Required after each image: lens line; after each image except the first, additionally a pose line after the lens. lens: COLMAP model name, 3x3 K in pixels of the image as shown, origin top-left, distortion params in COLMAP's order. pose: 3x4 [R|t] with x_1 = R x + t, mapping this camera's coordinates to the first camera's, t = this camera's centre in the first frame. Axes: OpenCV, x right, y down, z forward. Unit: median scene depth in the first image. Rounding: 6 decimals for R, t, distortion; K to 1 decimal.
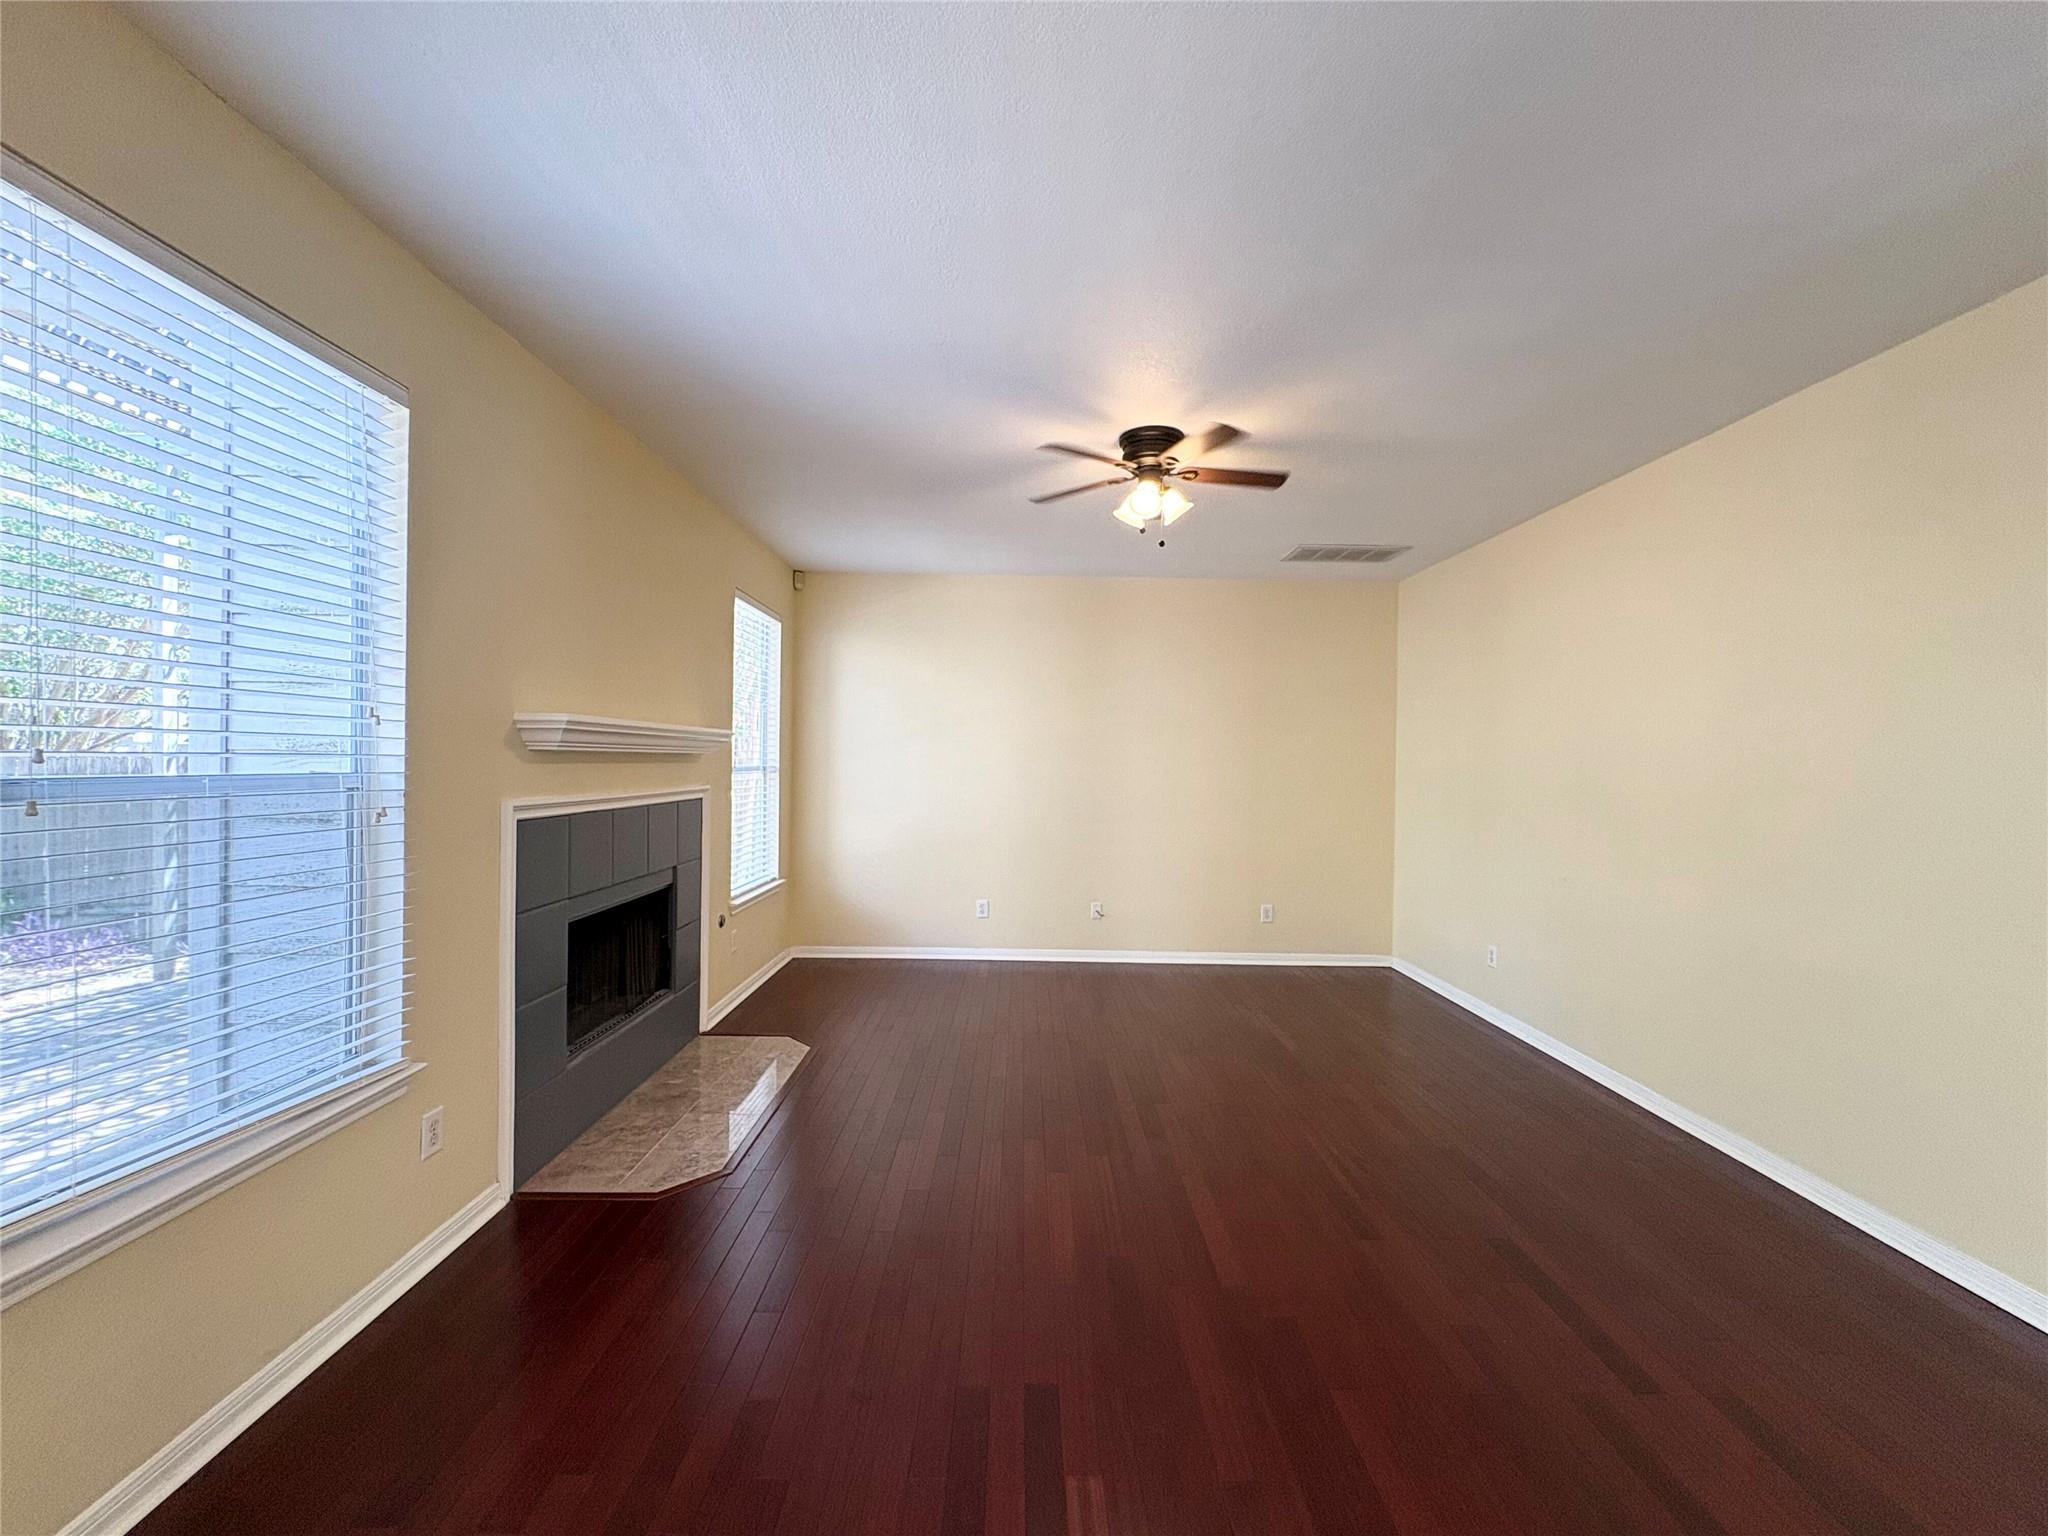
lens RADIAL K [[815.8, 0, 1018.5], [0, 815.8, 766.5], [0, 0, 1]] dist [0.000428, -0.000119]
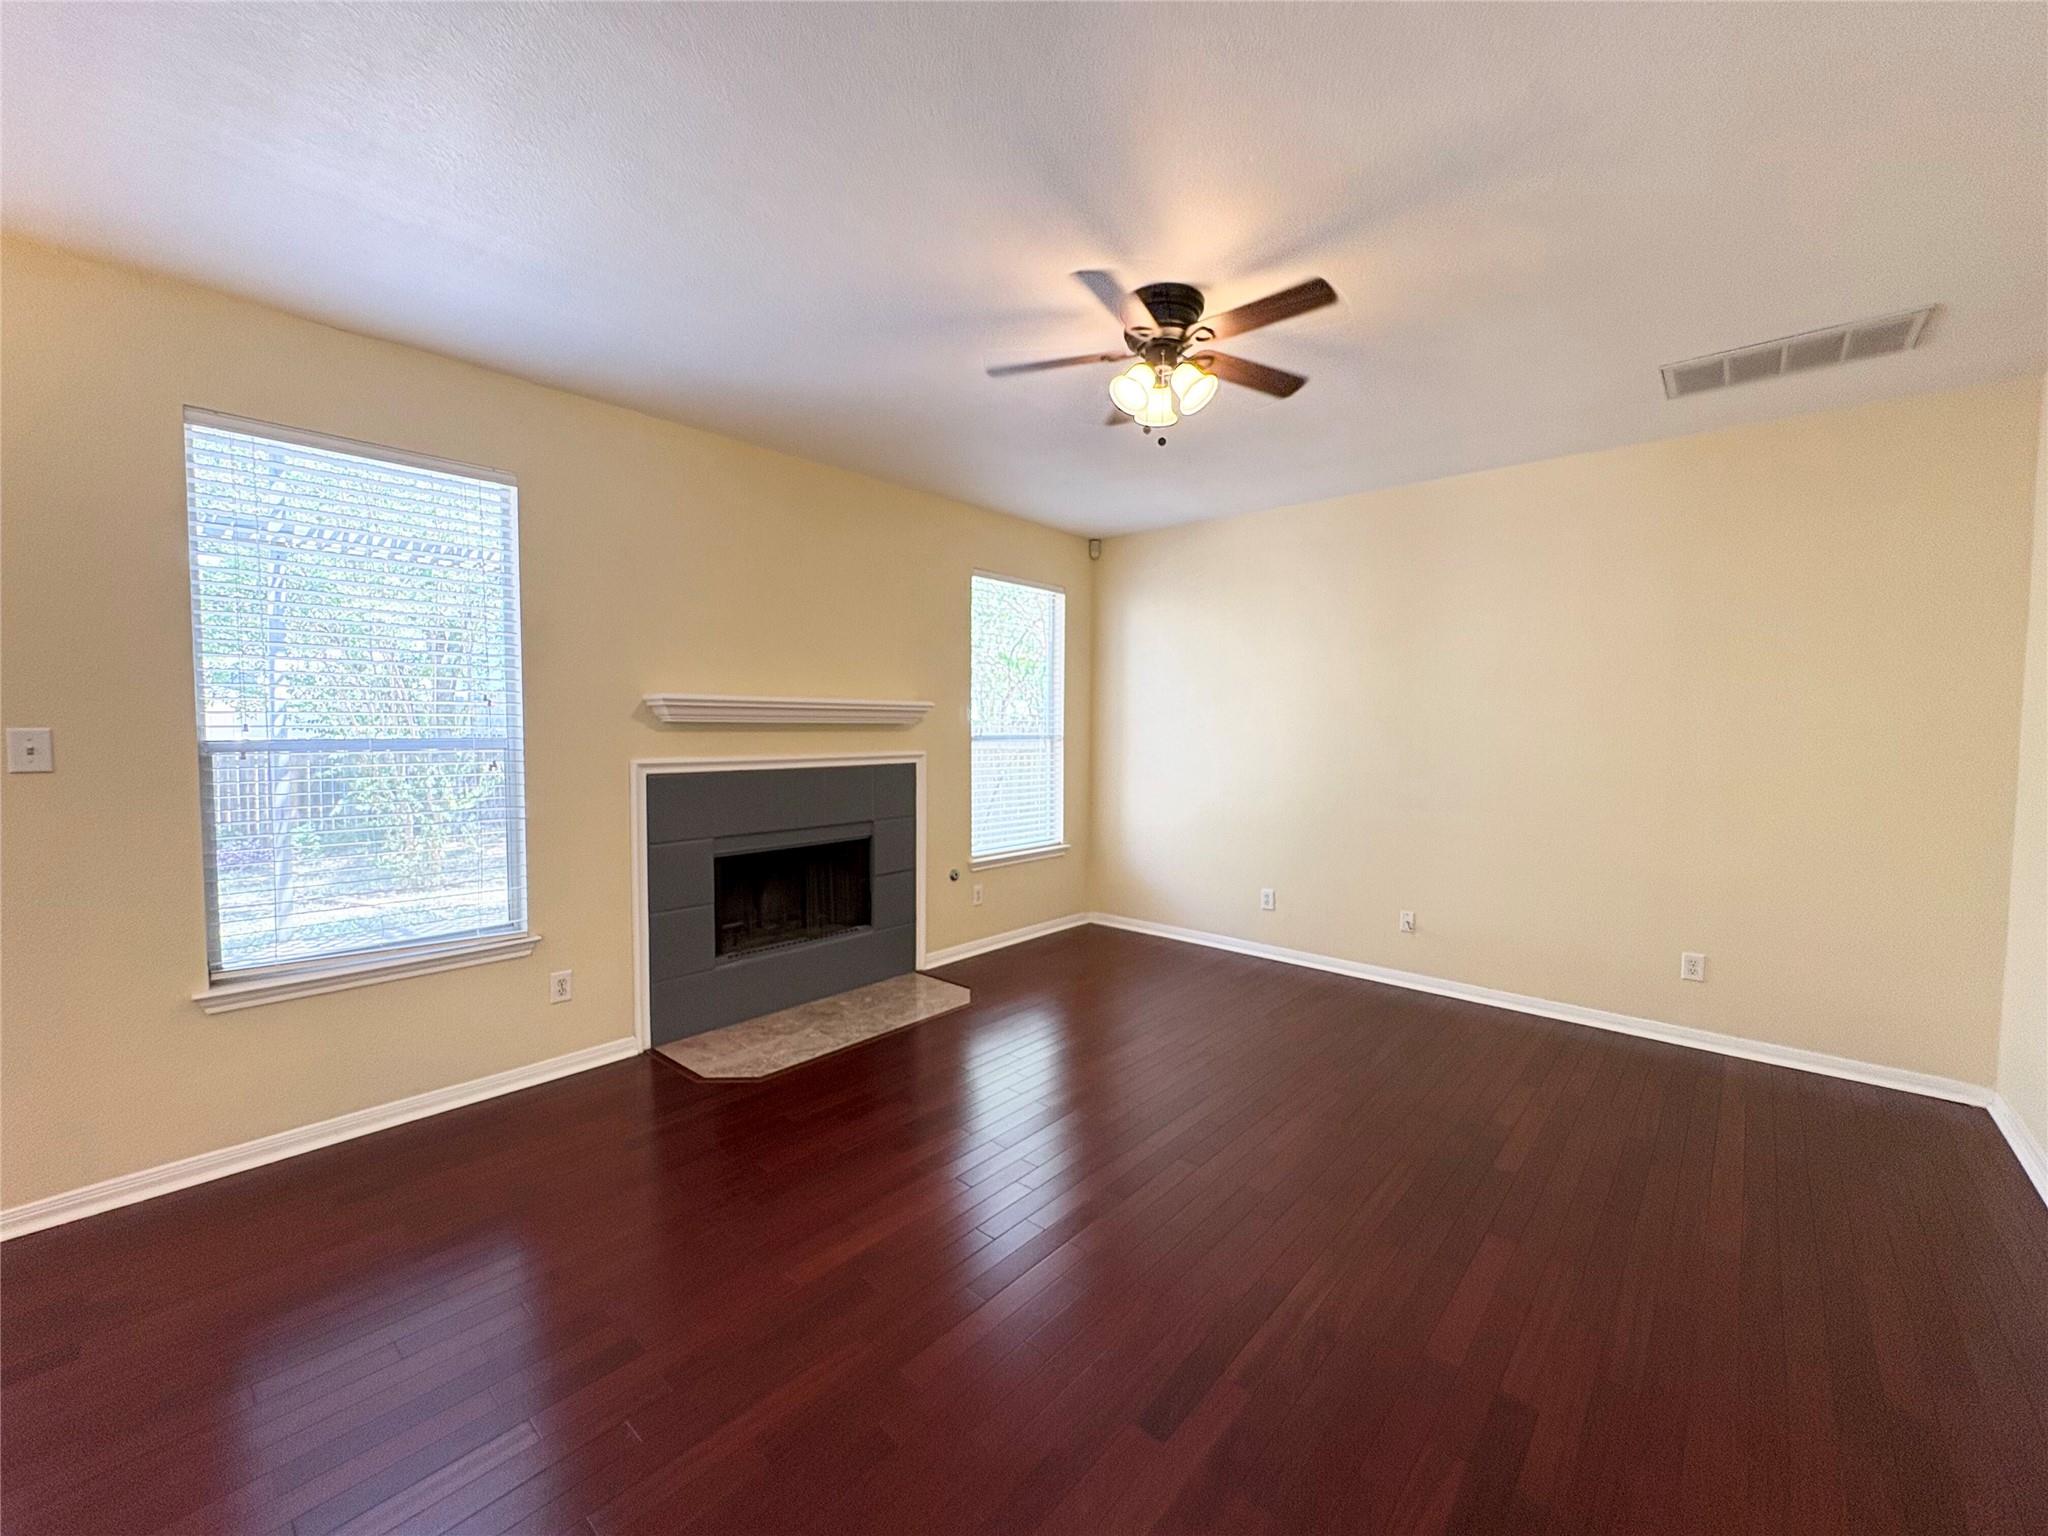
lens RADIAL K [[815.8, 0, 1018.5], [0, 815.8, 766.5], [0, 0, 1]] dist [0.000428, -0.000119]
pose [[0.746808, 0.023175, -0.664636, 0.535414], [0.000621, 0.999368, 0.035543, 0.003899], [0.665039, -0.026957, 0.746322, 0.297066]]
